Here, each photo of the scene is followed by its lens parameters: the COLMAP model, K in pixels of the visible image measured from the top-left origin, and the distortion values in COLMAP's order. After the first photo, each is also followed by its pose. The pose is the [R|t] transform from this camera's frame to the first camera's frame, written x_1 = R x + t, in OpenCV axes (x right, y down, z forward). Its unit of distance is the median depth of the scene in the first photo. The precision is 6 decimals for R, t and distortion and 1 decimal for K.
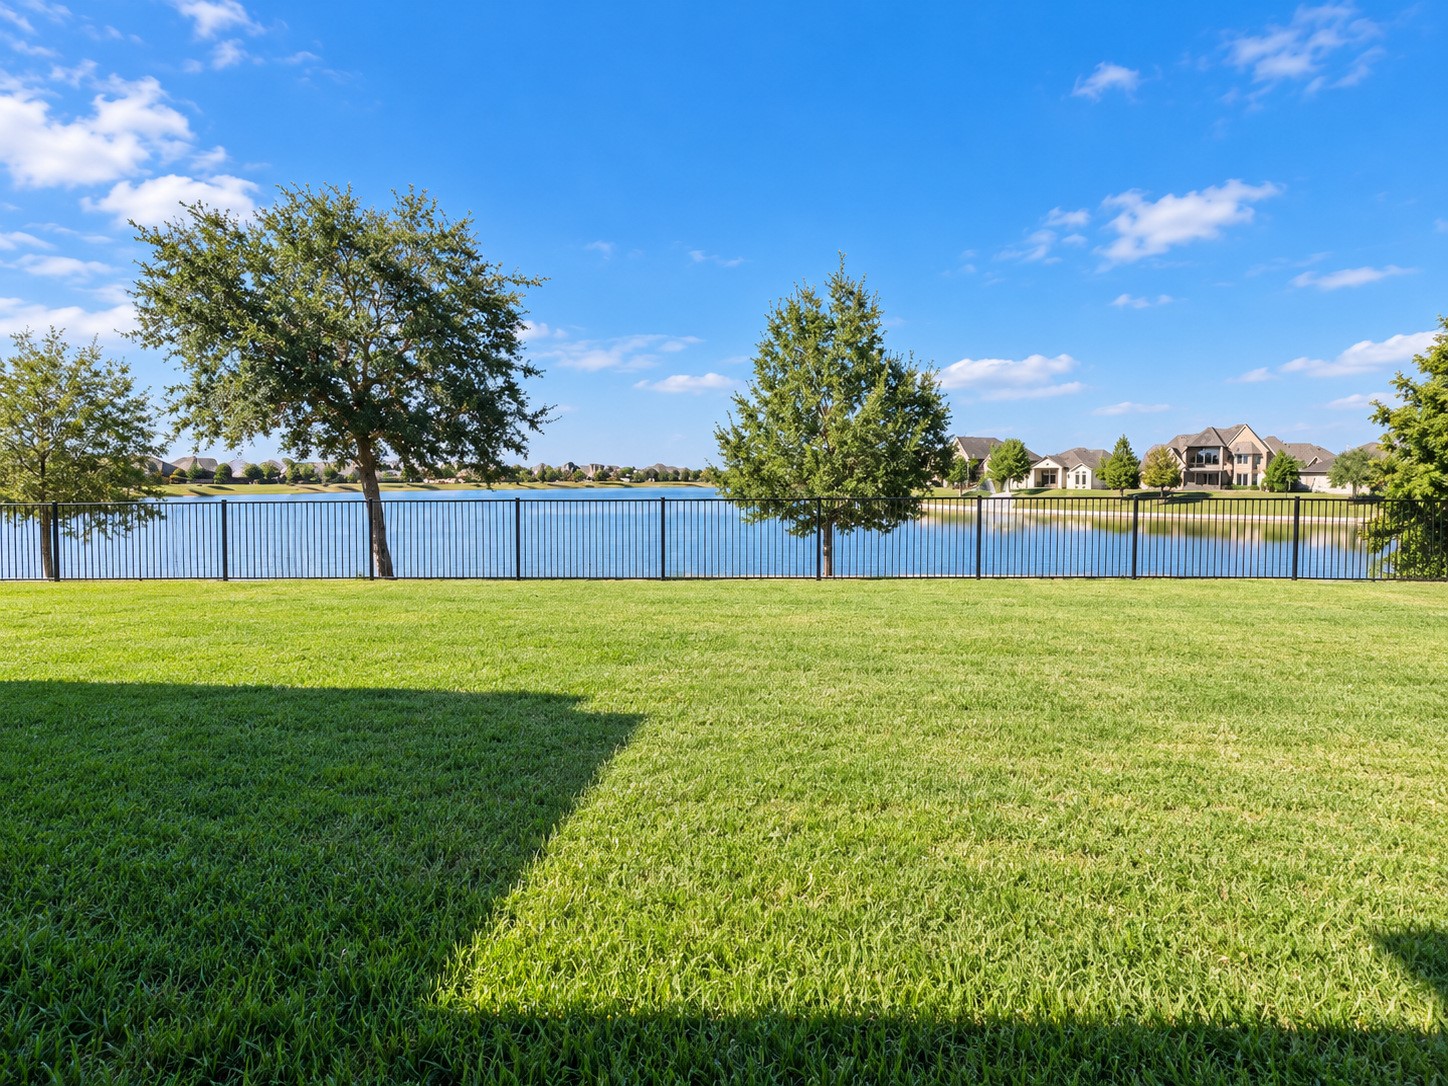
lens RADIAL K [[757.9, 0, 724.0], [0, 757.9, 543.0], [0, 0, 1]] dist [0.001264, 0.000171]
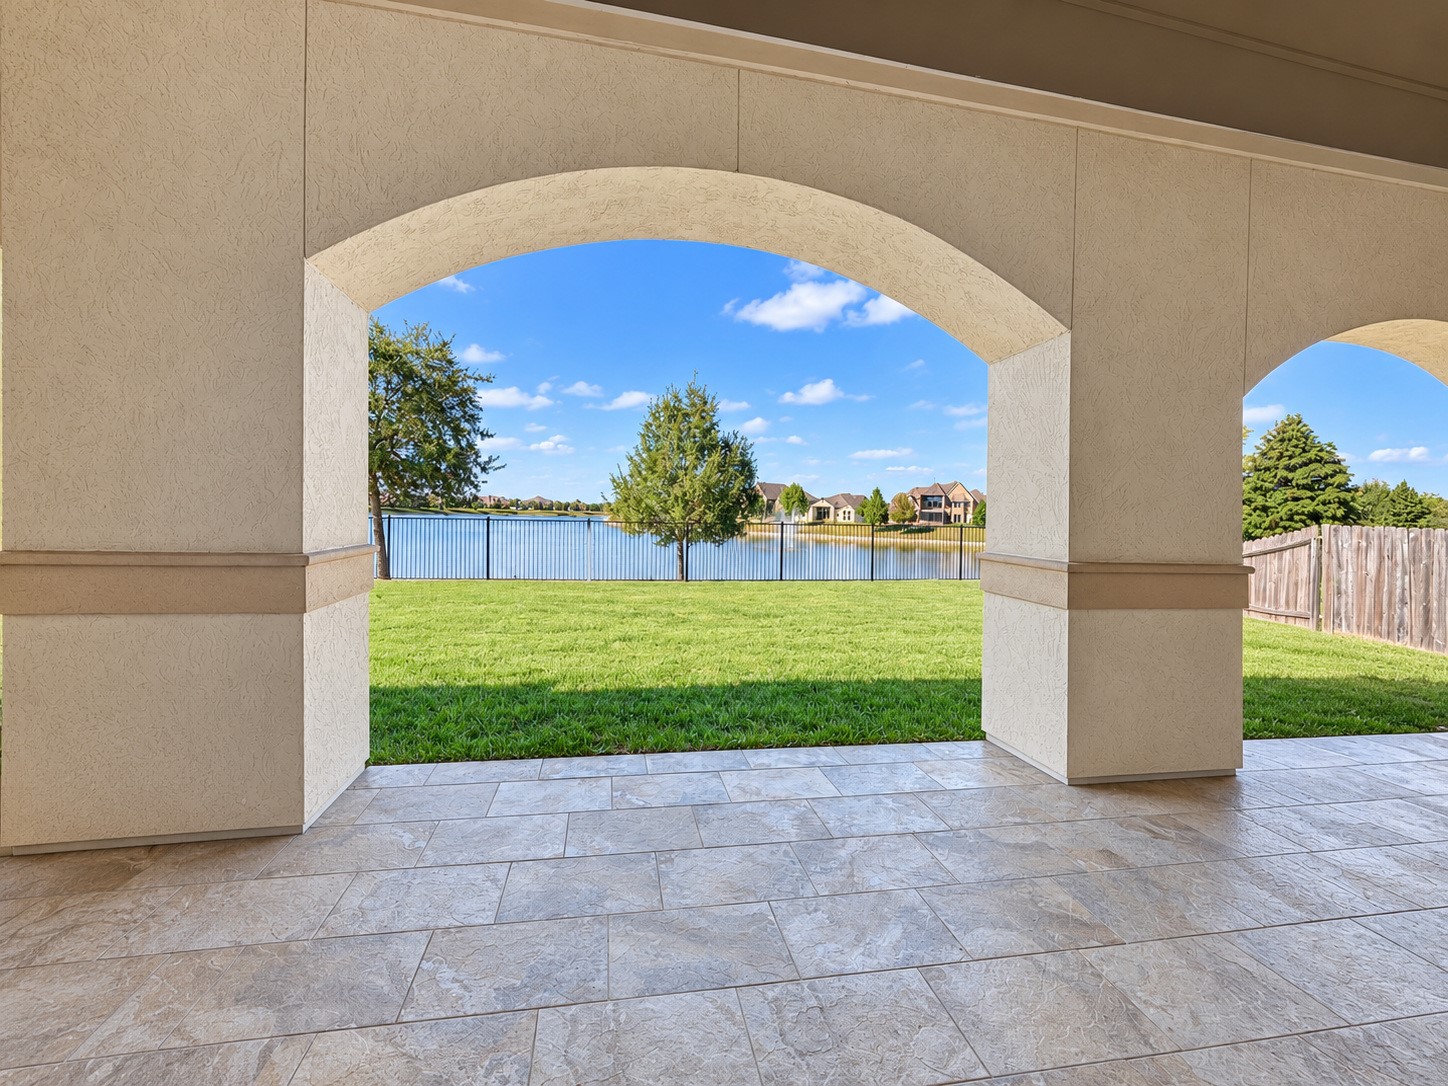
lens RADIAL K [[757.9, 0, 724.0], [0, 757.9, 543.0], [0, 0, 1]] dist [0.001264, 0.000171]
pose [[0.989131, 0.016724, 0.146084, -0.006396], [-0.010207, 0.998924, -0.045243, 0.046275], [-0.146684, 0.043261, 0.988237, -0.503876]]
